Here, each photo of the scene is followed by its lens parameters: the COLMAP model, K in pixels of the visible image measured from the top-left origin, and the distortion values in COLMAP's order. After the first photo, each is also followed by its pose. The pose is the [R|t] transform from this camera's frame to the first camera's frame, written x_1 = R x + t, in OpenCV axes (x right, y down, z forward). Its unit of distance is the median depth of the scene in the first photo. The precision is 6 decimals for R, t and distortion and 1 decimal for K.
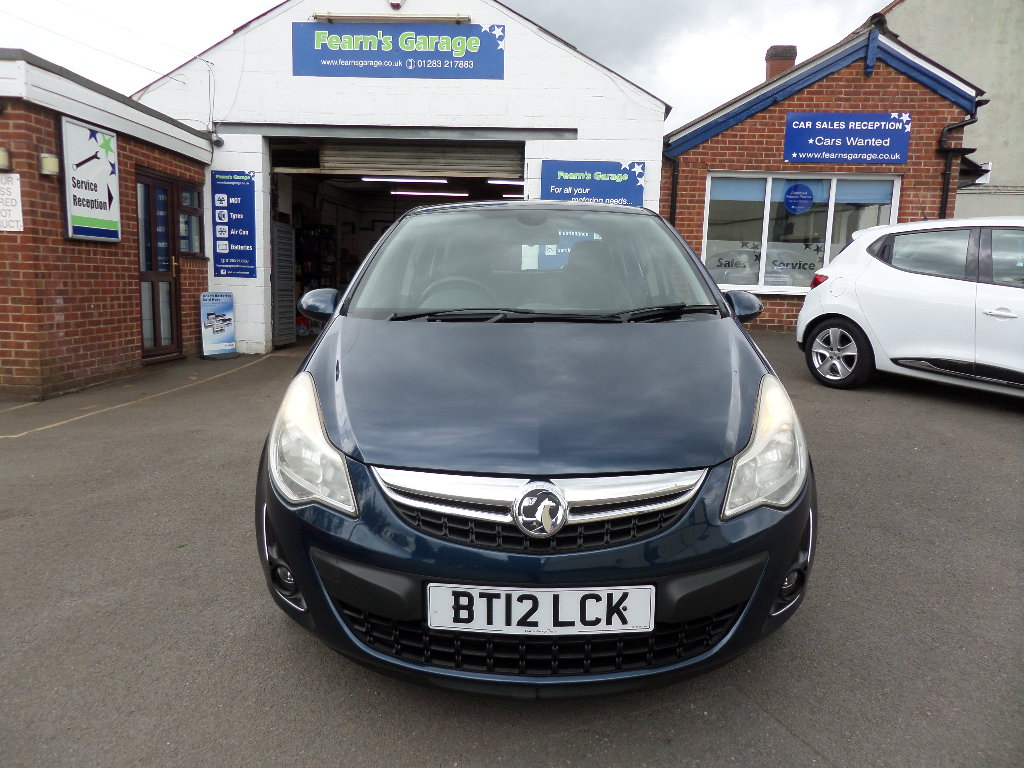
lens RADIAL K [[733.8, 0, 516.8], [0, 733.8, 381.7], [0, 0, 1]] dist [0.004695, 0.019078]
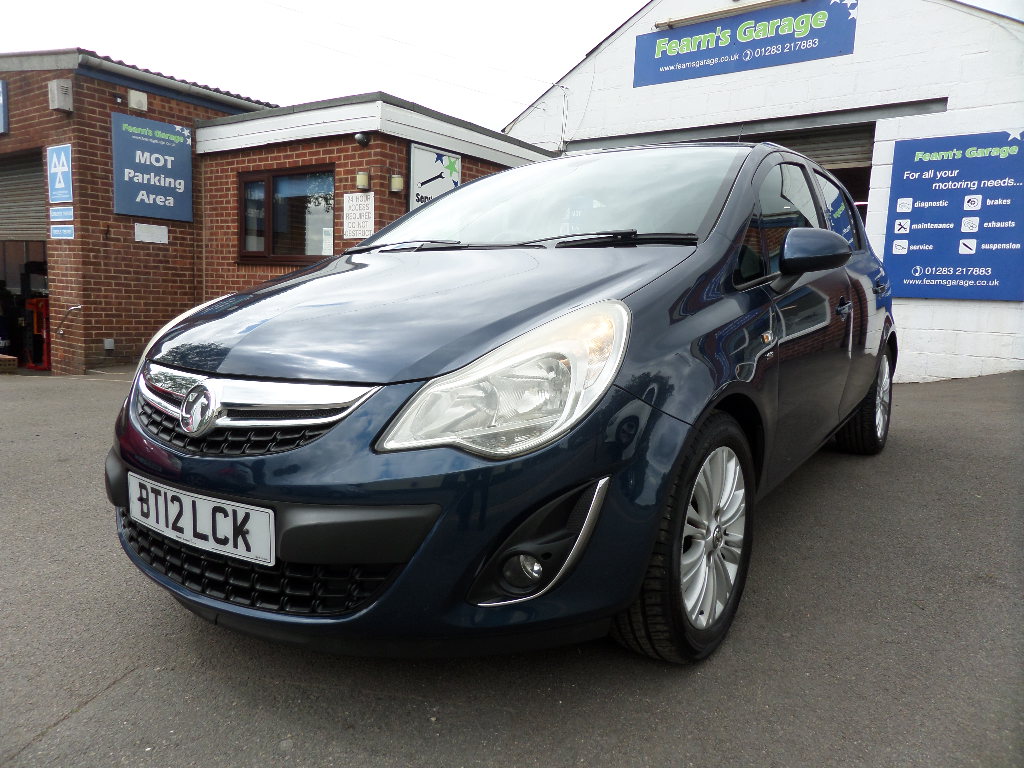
lens RADIAL K [[733.8, 0, 514.3], [0, 733.8, 387.1], [0, 0, 1]] dist [0.004695, 0.019078]
pose [[0.829903, 0.074751, -0.552878, 0.219274], [-0.094381, 0.995511, -0.007075, 0.030369], [0.549867, 0.058052, 0.833232, 0.115055]]
